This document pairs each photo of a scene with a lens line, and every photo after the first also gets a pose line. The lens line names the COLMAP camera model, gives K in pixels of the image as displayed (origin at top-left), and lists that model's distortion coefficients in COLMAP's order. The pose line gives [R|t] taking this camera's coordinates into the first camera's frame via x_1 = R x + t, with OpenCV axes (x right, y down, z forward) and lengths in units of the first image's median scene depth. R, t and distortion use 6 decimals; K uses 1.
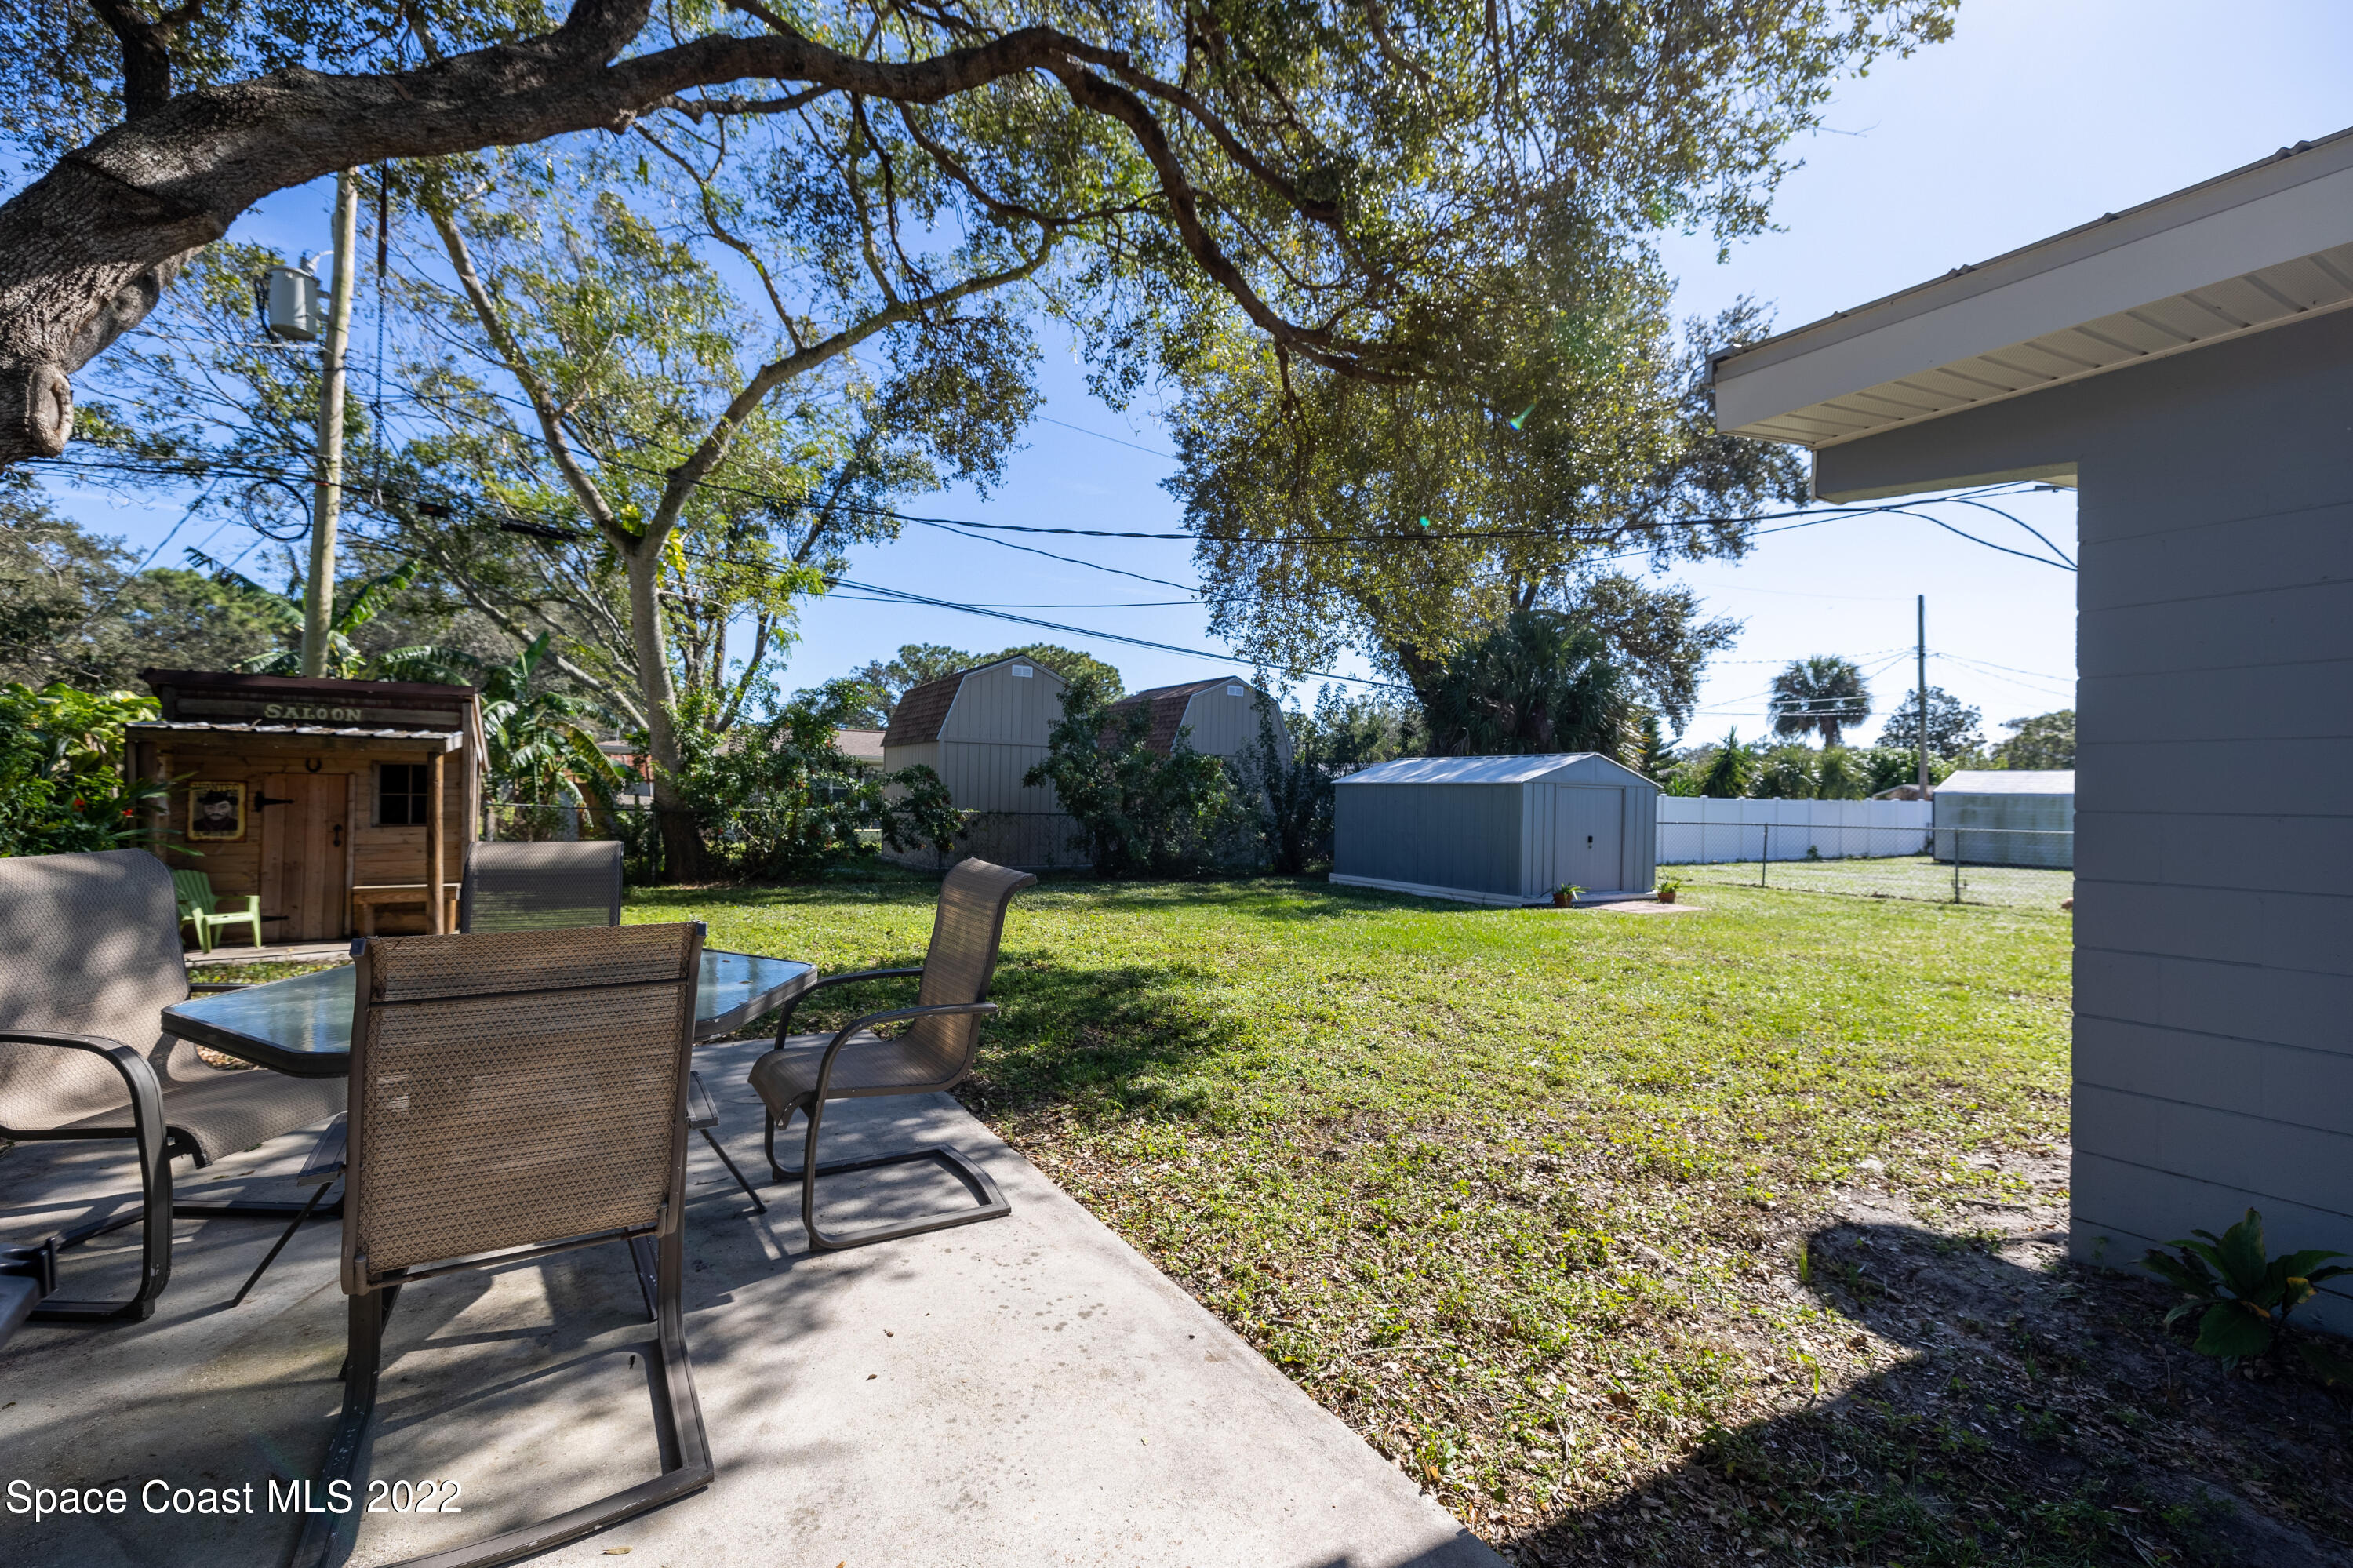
lens RADIAL K [[1004.2, 0, 1189.2], [0, 1004.2, 773.6], [0, 0, 1]] dist [0.000839, 0.000193]
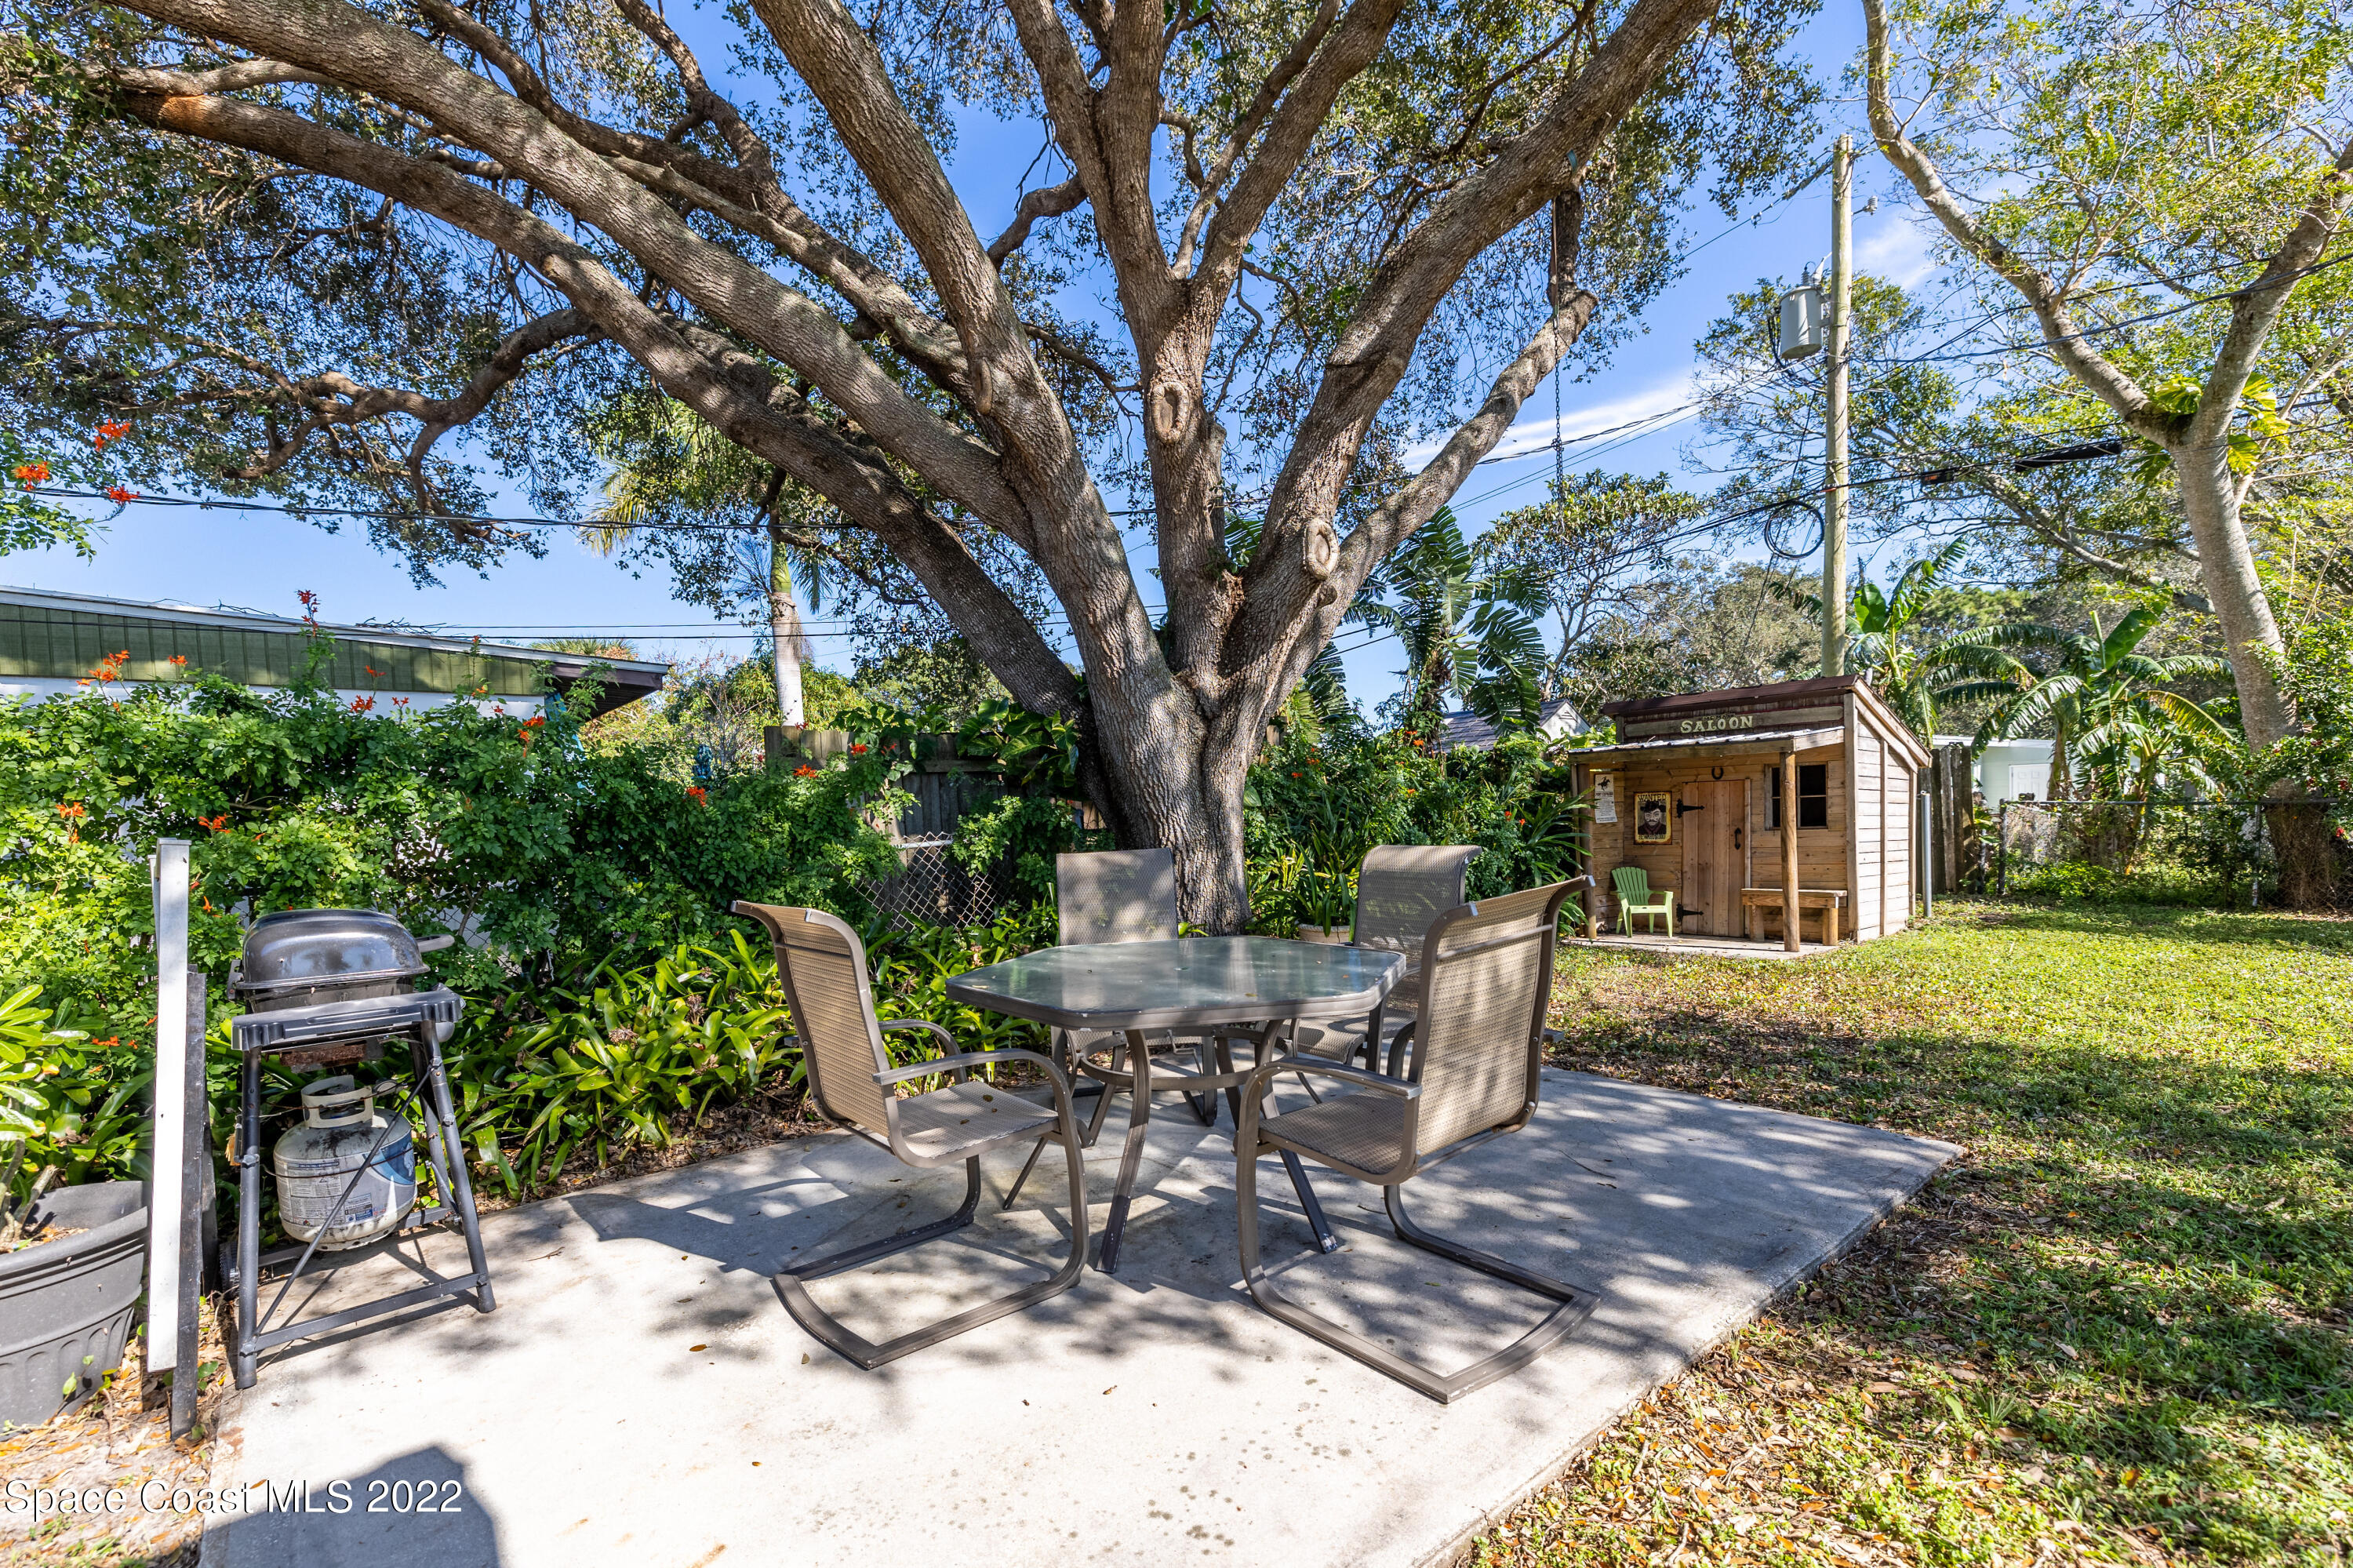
lens RADIAL K [[1054.7, 0, 1147.8], [0, 1054.7, 852.4], [0, 0, 1]] dist [0.003410, 0.000584]
pose [[0.101878, 0.014166, -0.994696, 0.192329], [0.059911, 0.997996, 0.020350, 0.017523], [0.992991, -0.061667, 0.100825, 0.295084]]
